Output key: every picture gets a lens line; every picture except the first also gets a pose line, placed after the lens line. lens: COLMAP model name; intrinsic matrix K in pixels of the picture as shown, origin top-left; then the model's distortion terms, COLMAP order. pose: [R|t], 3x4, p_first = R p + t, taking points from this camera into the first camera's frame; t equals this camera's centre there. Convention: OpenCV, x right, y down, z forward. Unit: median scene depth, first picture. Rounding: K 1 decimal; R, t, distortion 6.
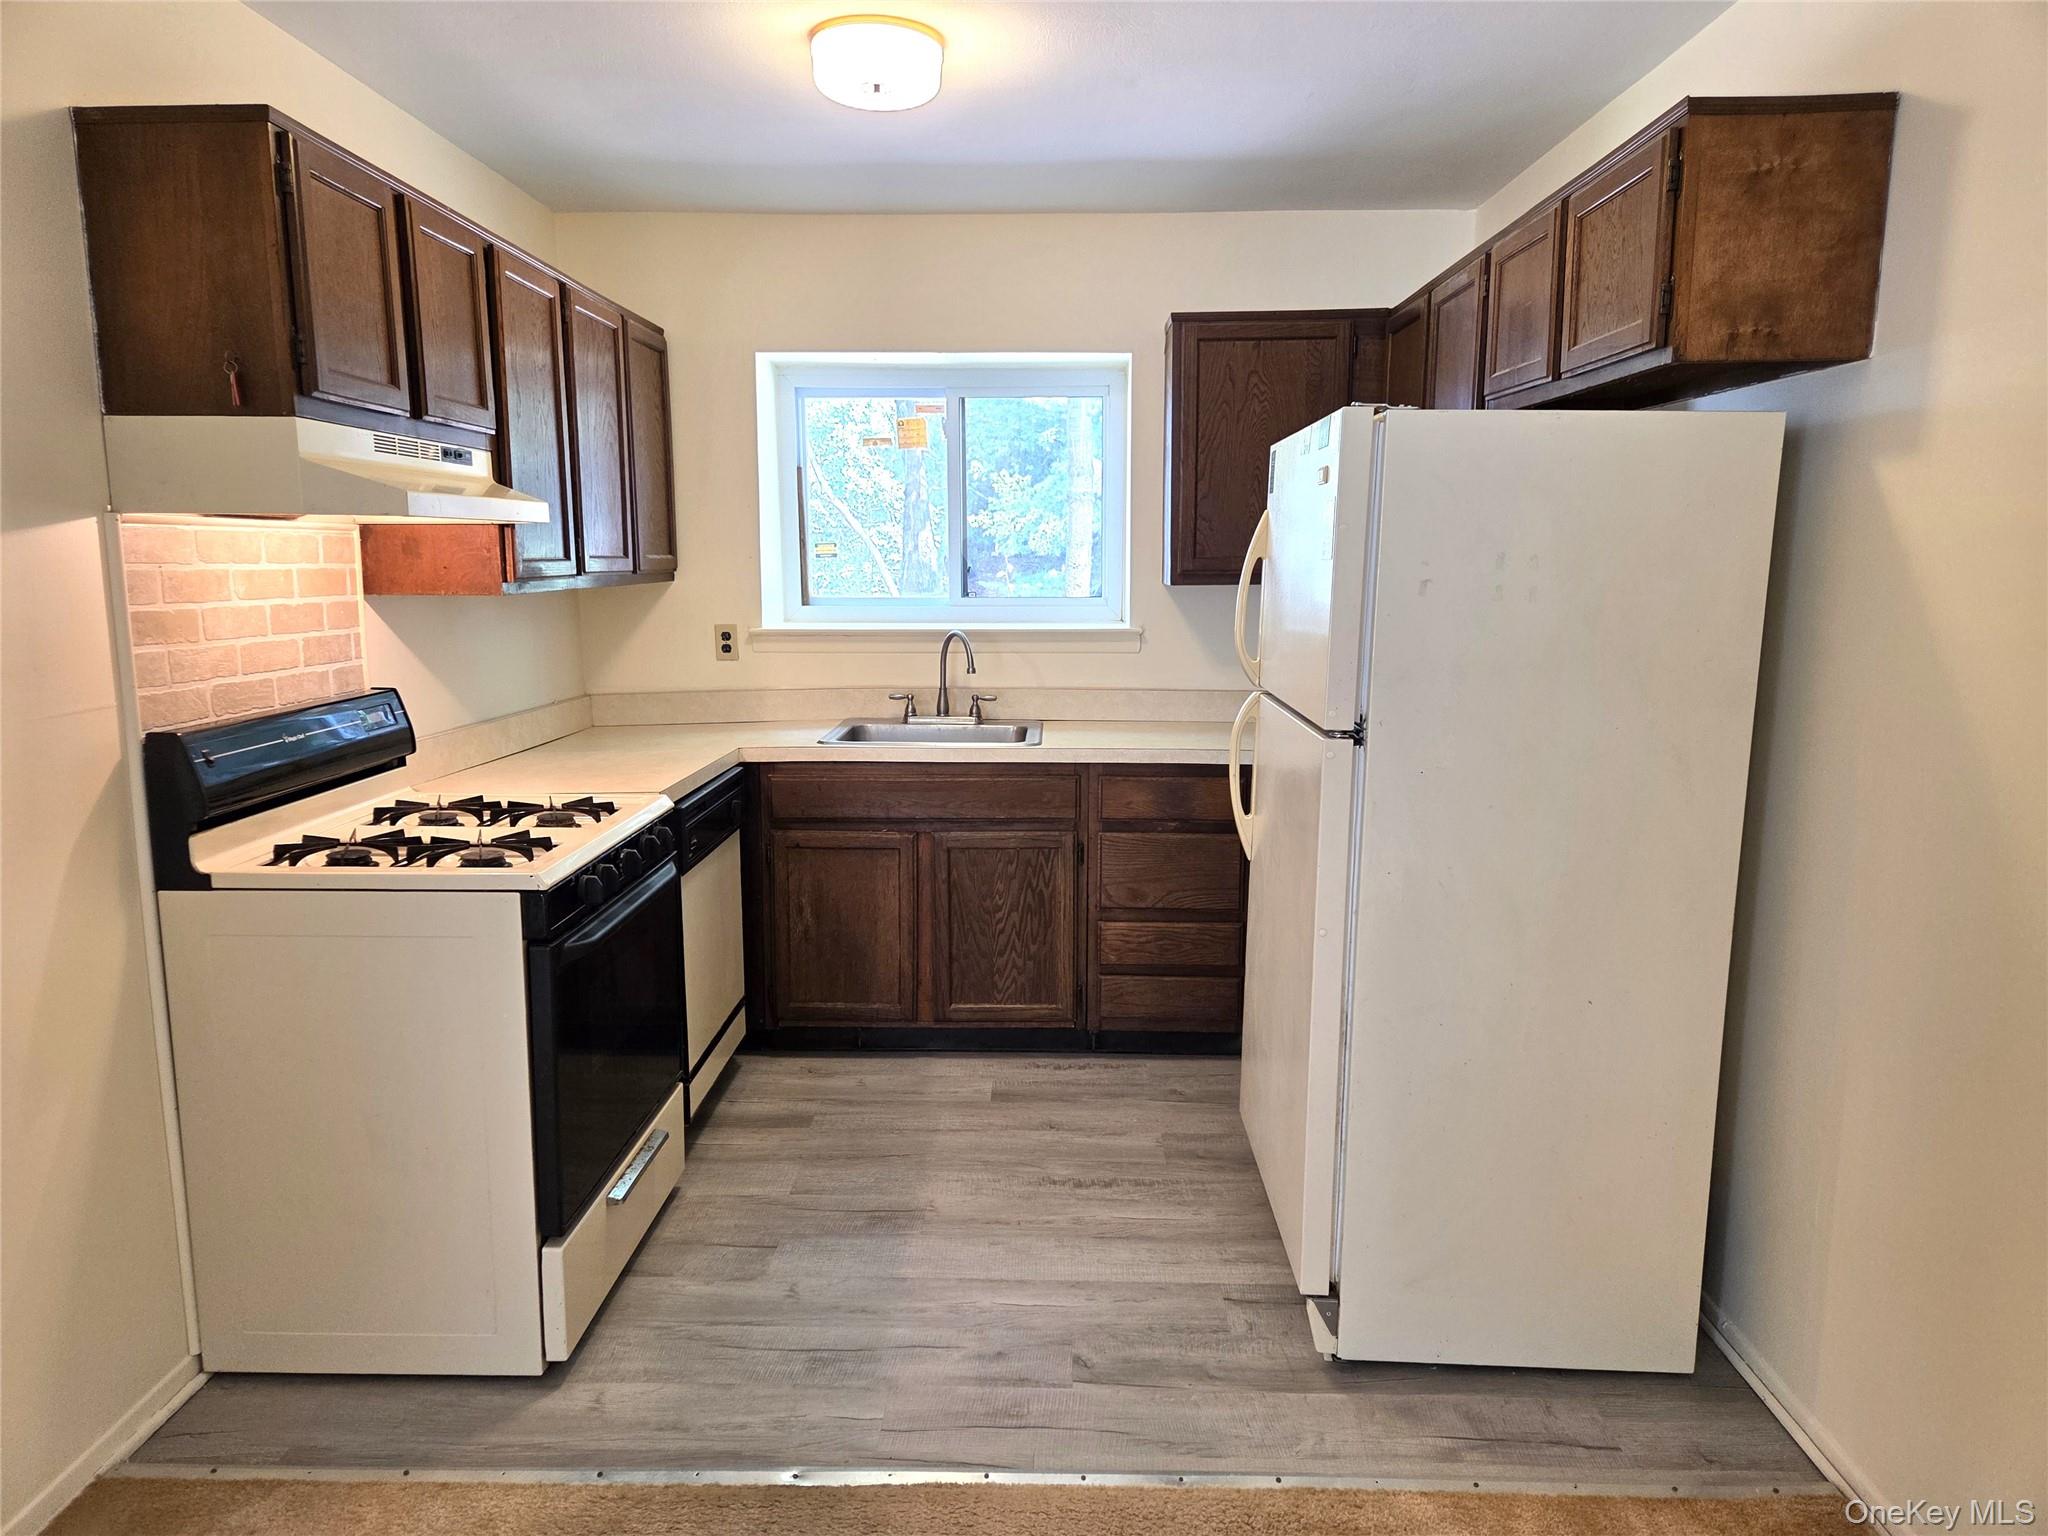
lens RADIAL K [[1360.1, 0, 1027.5], [0, 1360.1, 772.2], [0, 0, 1]] dist [0.082148, -0.070413]
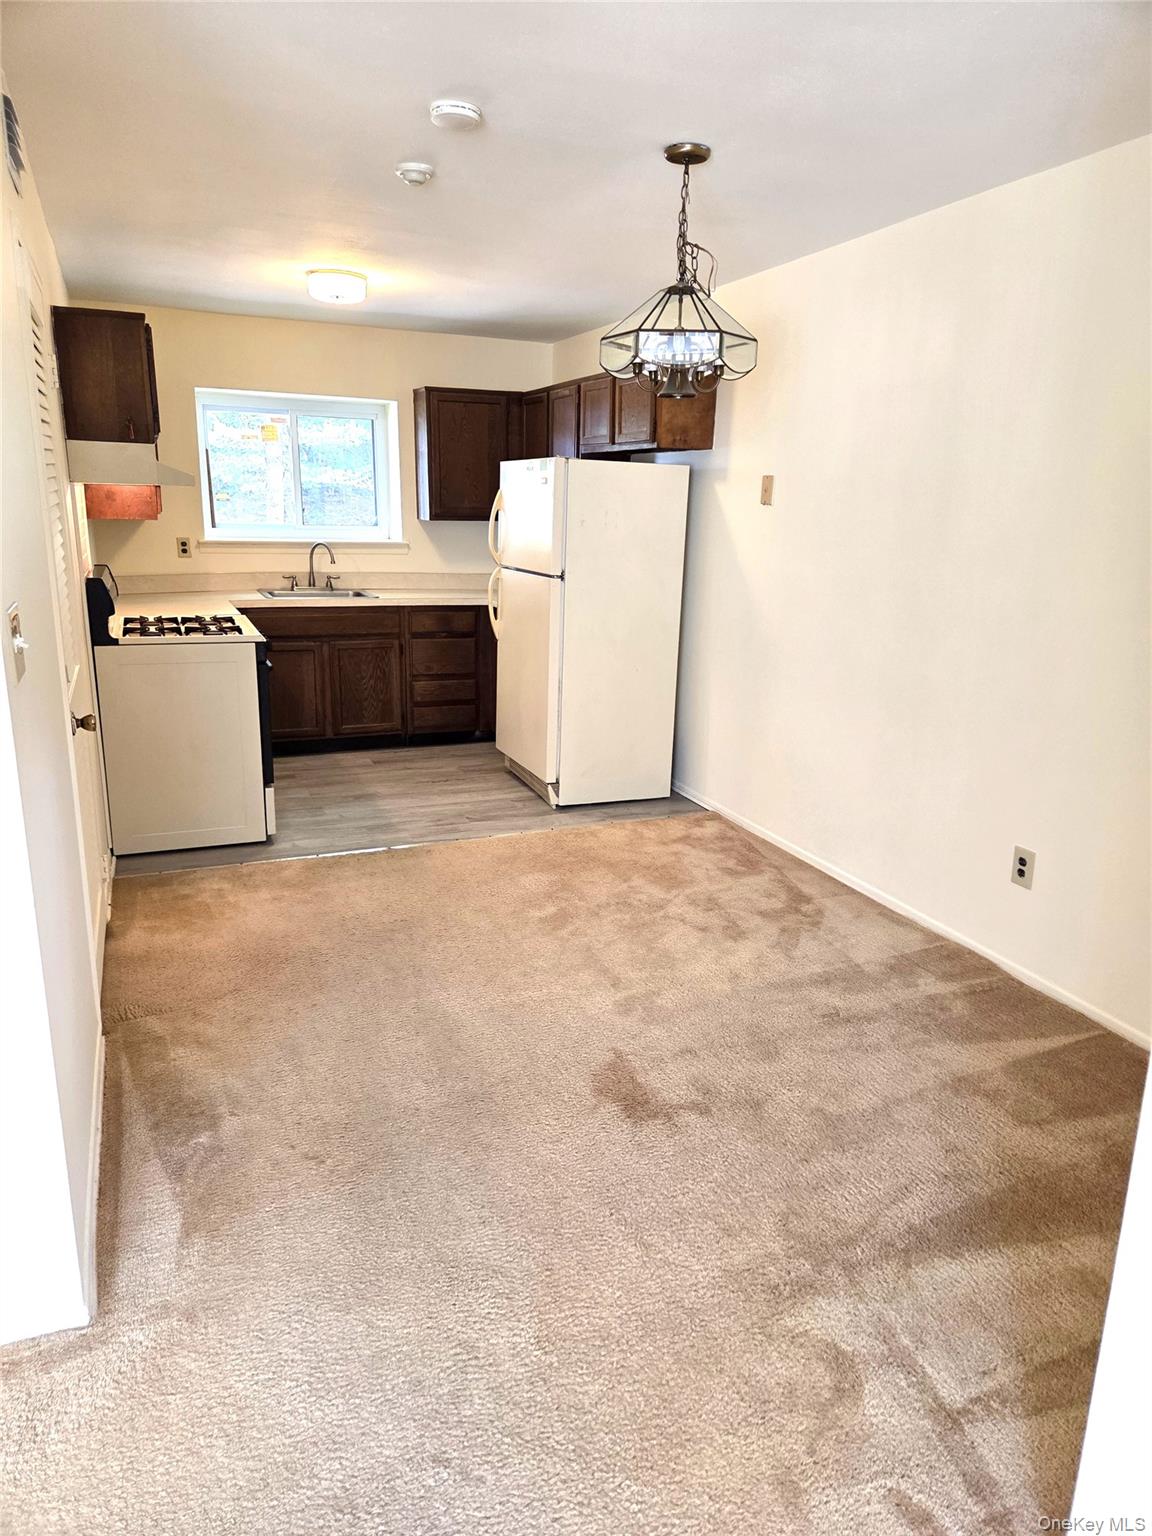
lens RADIAL K [[1020.1, 0, 576.0], [0, 1020.1, 768.0], [0, 0, 1]] dist [0.082148, -0.070413]
pose [[0.915744, -0.081999, 0.393306, -0.394701], [0.042515, 0.993232, 0.108087, 0.091286], [-0.399507, -0.082258, 0.913032, -0.642108]]
